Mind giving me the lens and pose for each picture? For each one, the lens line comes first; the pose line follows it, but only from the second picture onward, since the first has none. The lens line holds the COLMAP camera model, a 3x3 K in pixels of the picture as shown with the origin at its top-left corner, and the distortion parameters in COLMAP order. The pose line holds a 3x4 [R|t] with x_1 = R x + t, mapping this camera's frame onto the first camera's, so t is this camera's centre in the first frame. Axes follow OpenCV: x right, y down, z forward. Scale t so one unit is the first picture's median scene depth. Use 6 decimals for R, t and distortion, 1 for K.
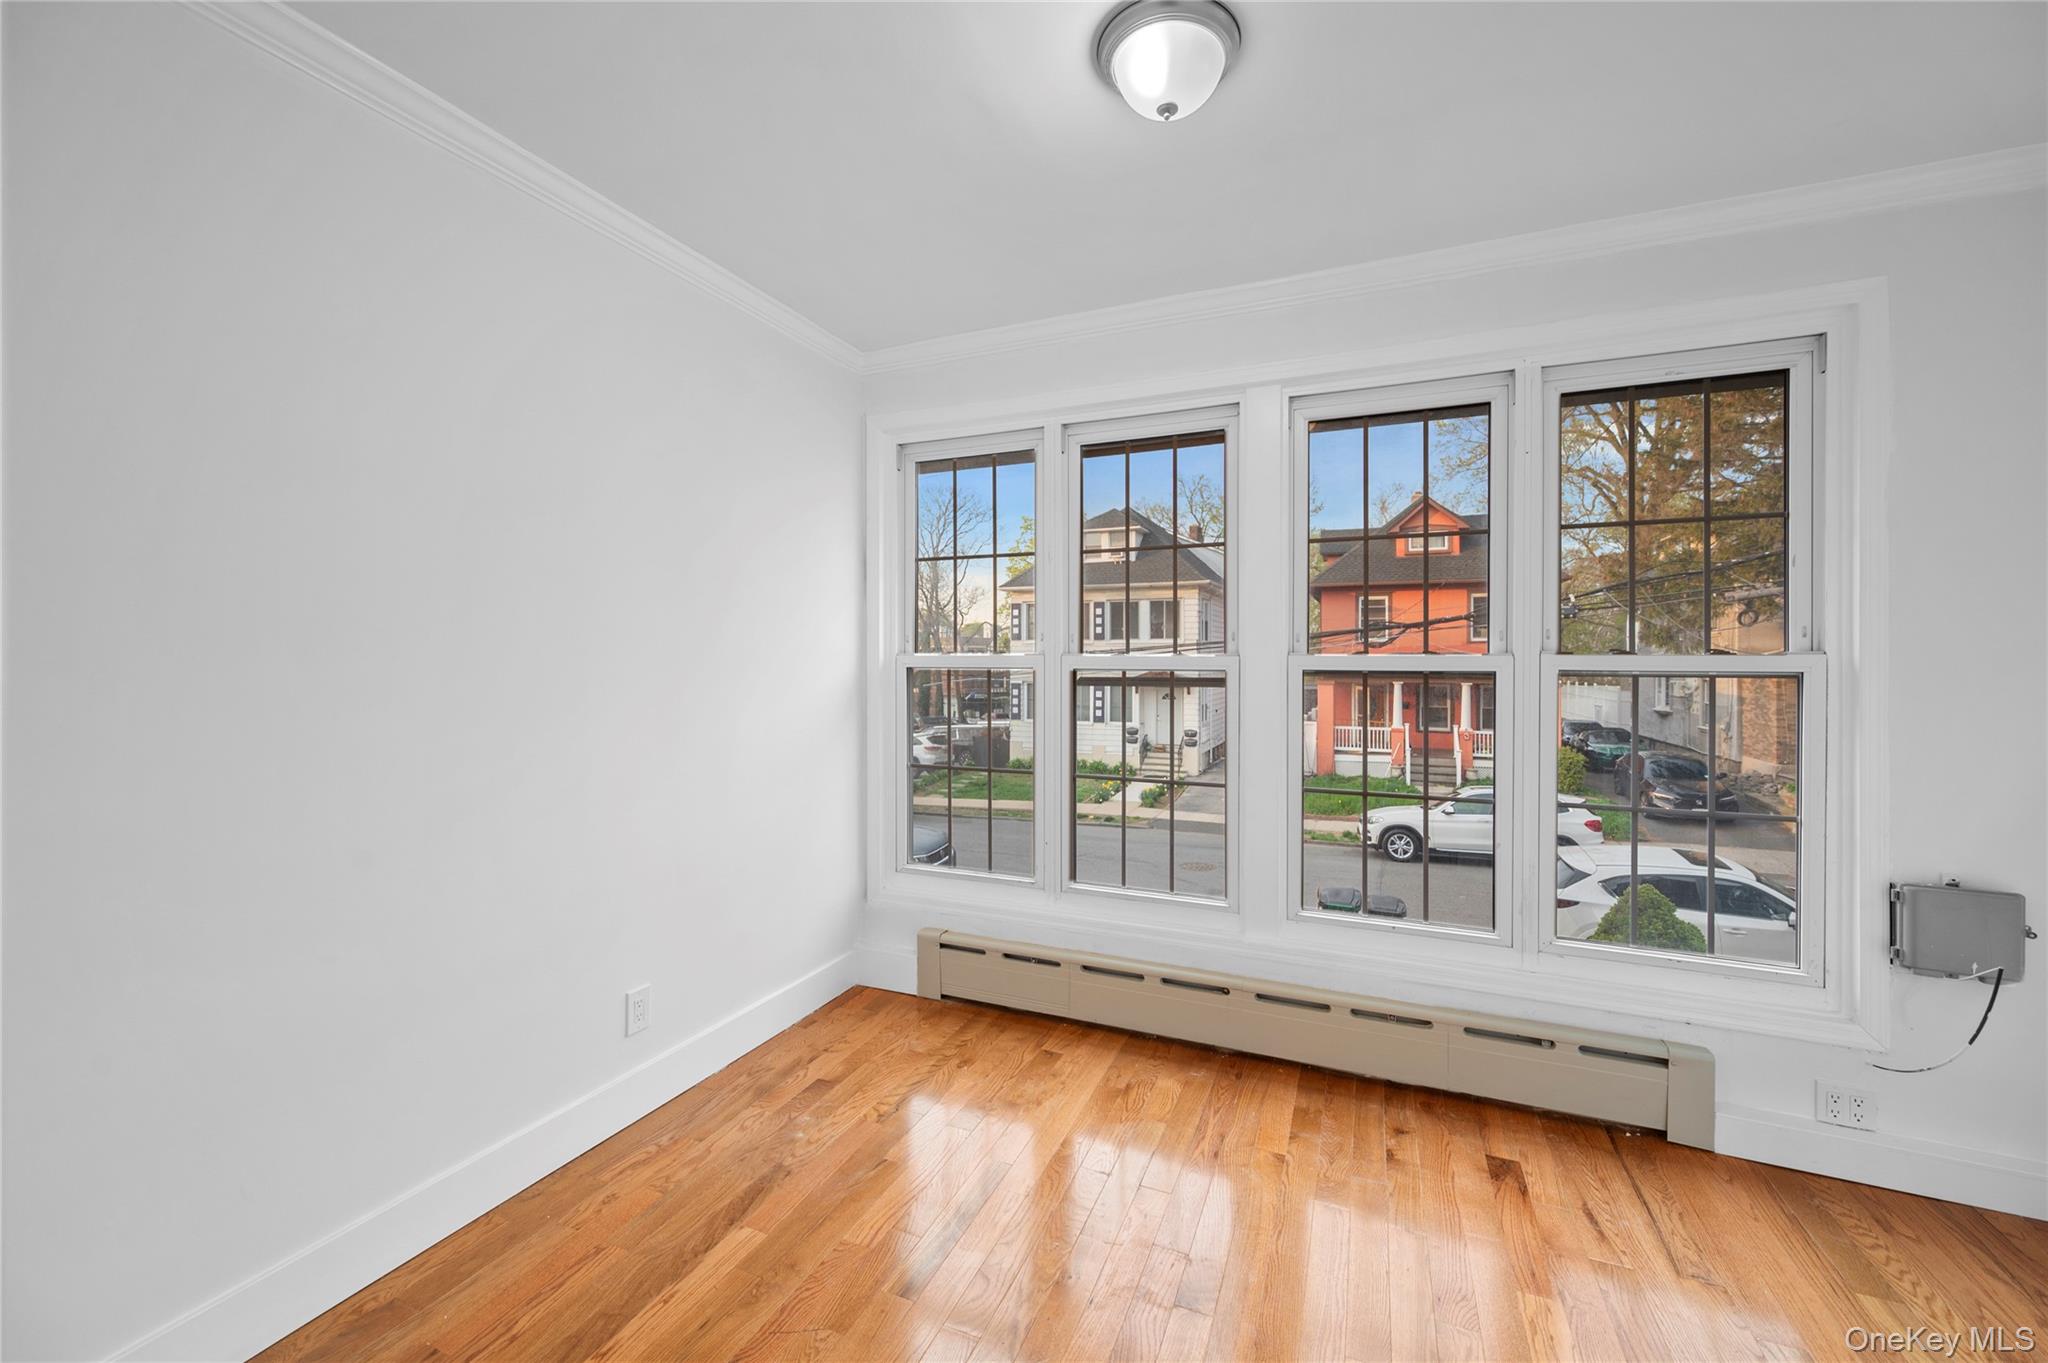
lens RADIAL K [[820.9, 0, 1027.1], [0, 820.9, 668.9], [0, 0, 1]] dist [0.000586, -0.000284]
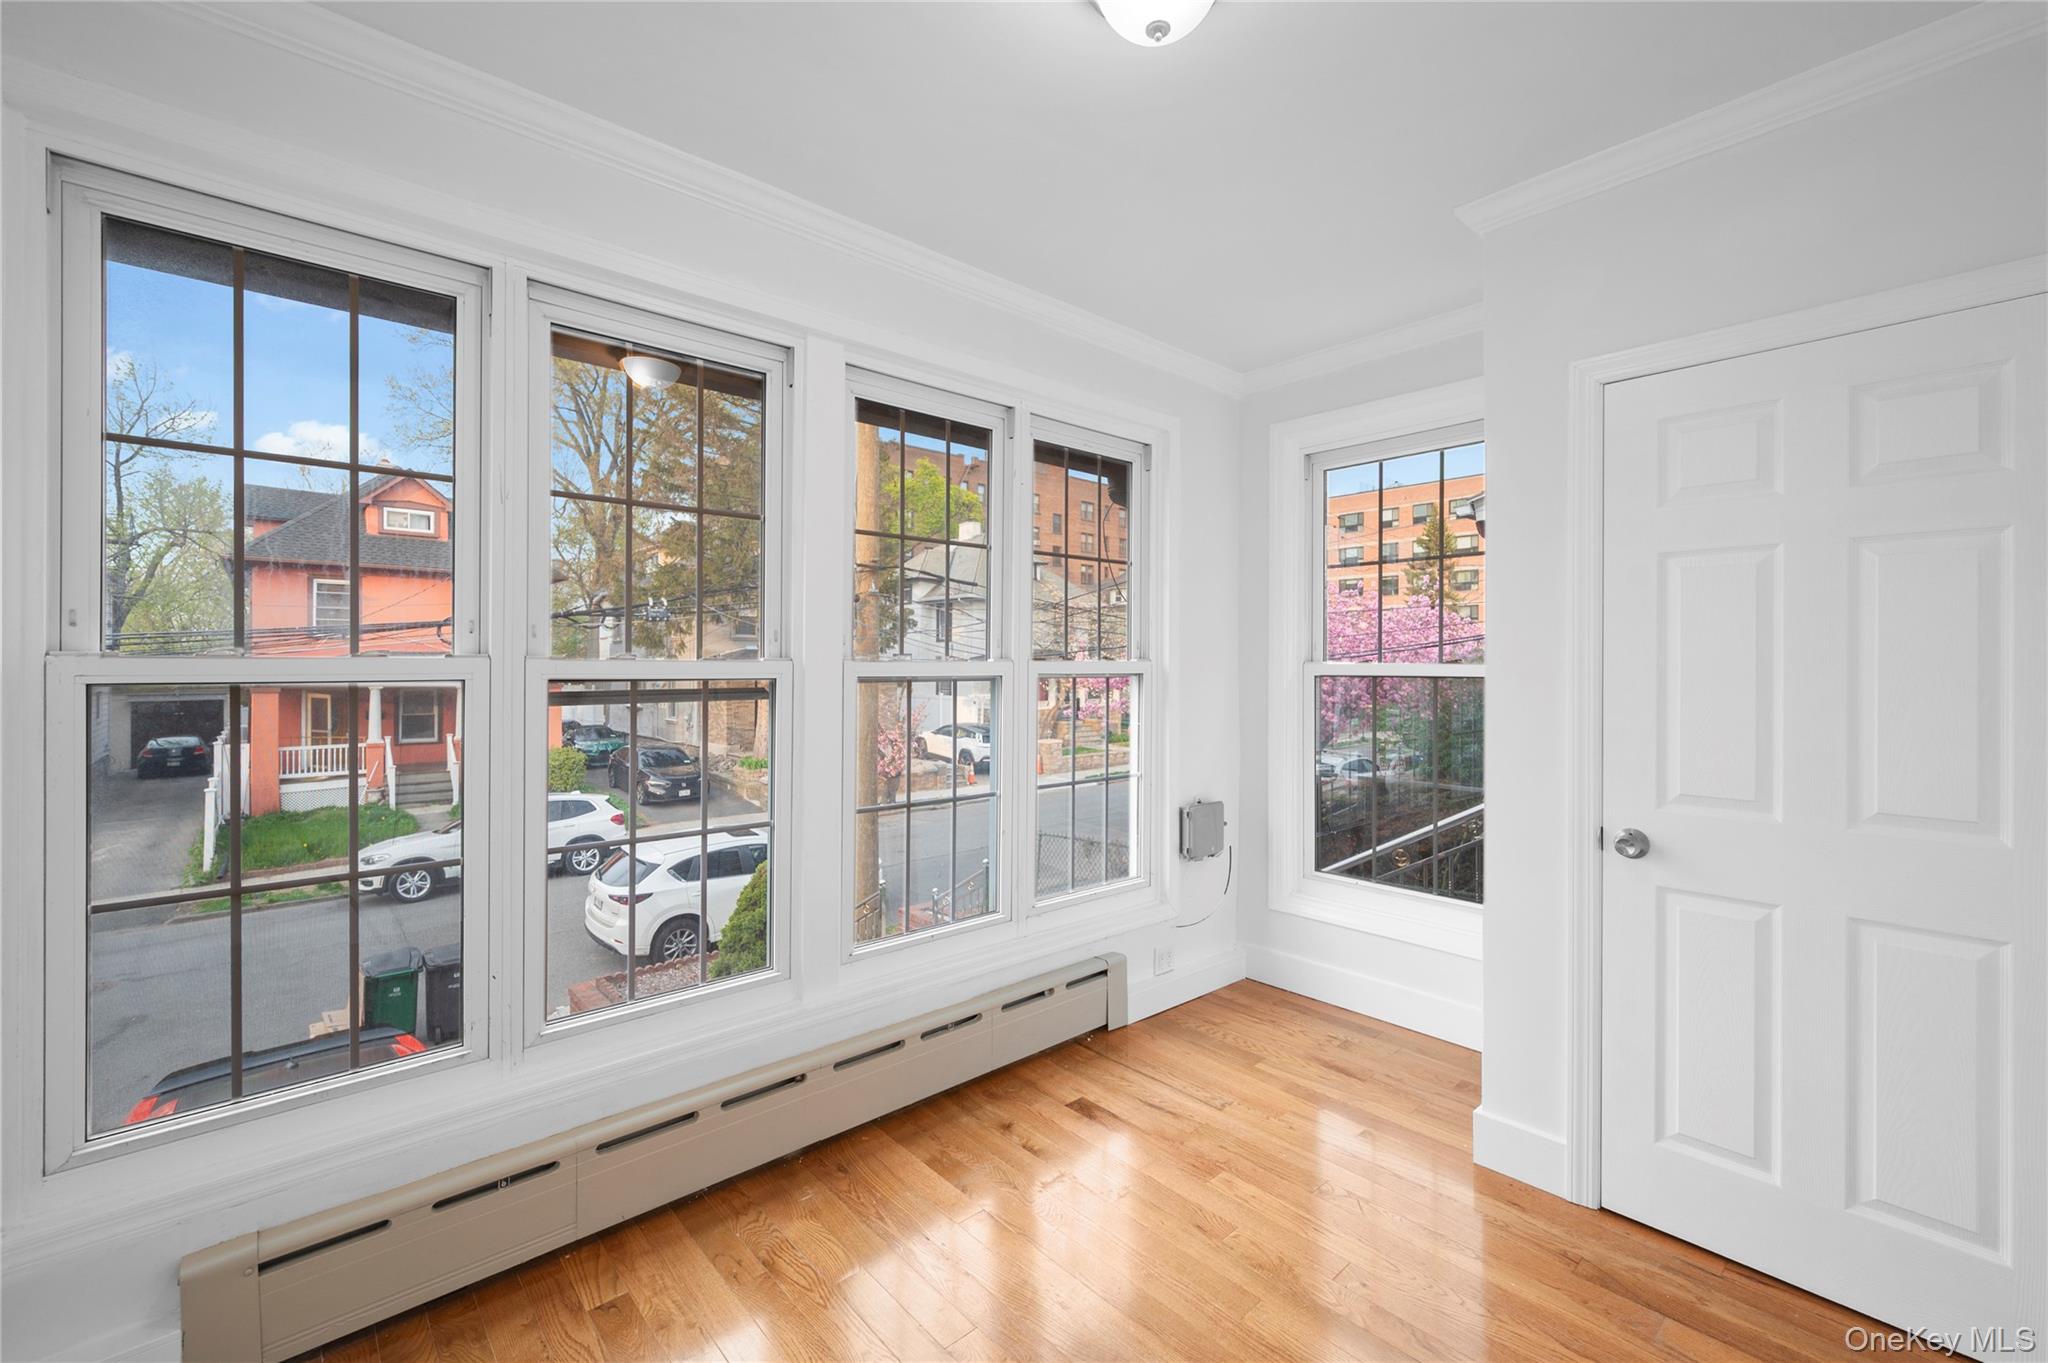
lens RADIAL K [[849.0, 0, 1029.0], [0, 849.0, 670.2], [0, 0, 1]] dist [0.000145, 0.000736]
pose [[0.420452, -0.008713, 0.907273, -0.403880], [0.007546, 0.999953, 0.006106, -0.009163], [-0.907283, 0.004279, 0.420498, 0.436977]]
